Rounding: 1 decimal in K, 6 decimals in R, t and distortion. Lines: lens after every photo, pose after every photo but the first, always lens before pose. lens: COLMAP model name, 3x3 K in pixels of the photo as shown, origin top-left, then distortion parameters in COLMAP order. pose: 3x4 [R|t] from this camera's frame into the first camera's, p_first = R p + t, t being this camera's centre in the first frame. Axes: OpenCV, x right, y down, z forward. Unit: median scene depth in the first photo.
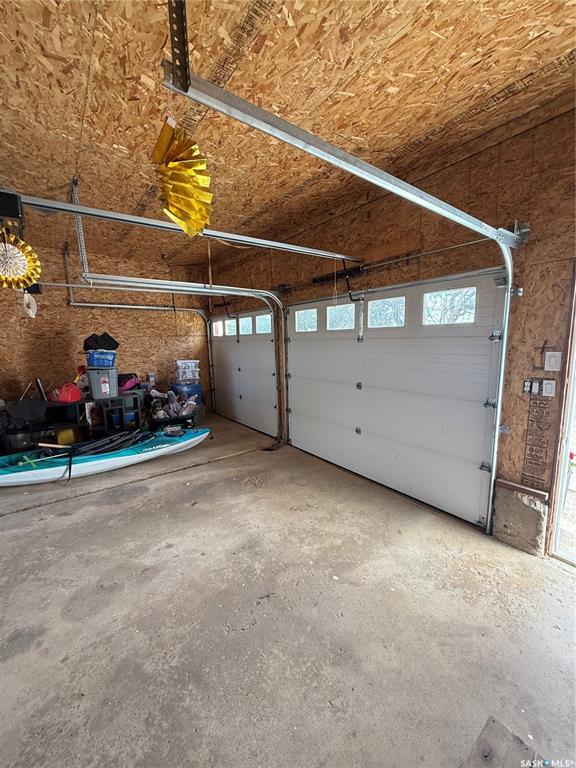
lens RADIAL K [[306.8, 0, 288.5], [0, 306.8, 381.7], [0, 0, 1]] dist [-0.000064, 0.000872]
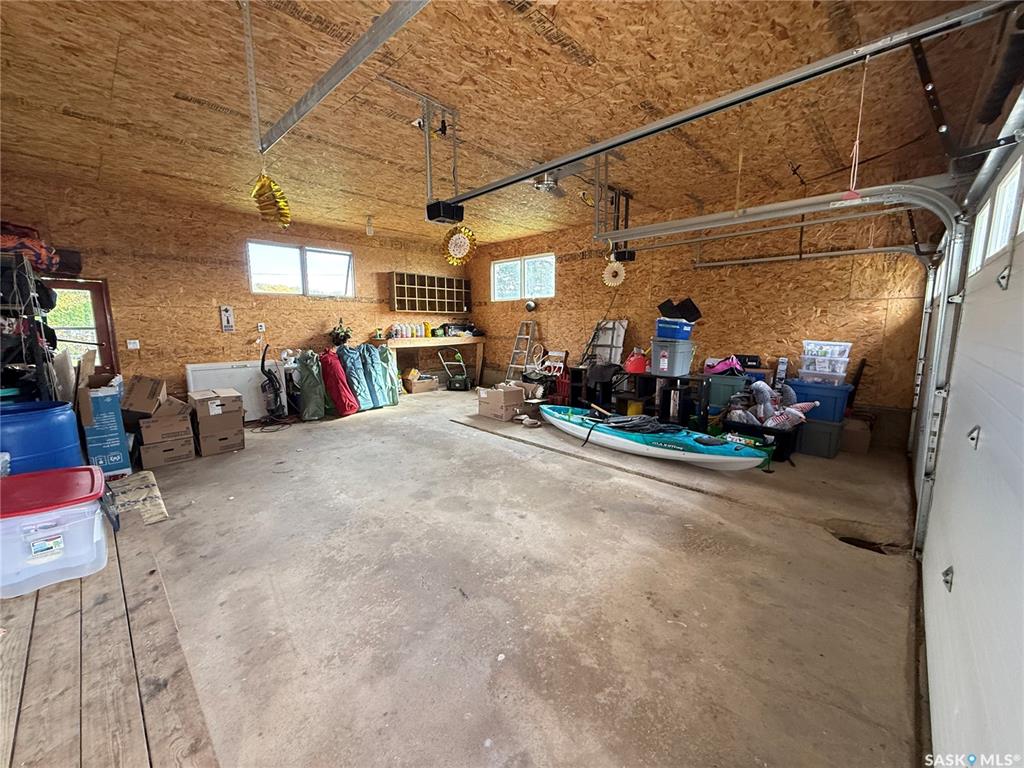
lens RADIAL K [[409.1, 0, 512.6], [0, 409.1, 384.7], [0, 0, 1]] dist [-0.000064, 0.000872]
pose [[0.160606, 0.165939, -0.972970, 0.560343], [-0.135125, 0.980181, 0.144864, -0.036630], [0.977725, 0.108207, 0.179846, 0.495762]]
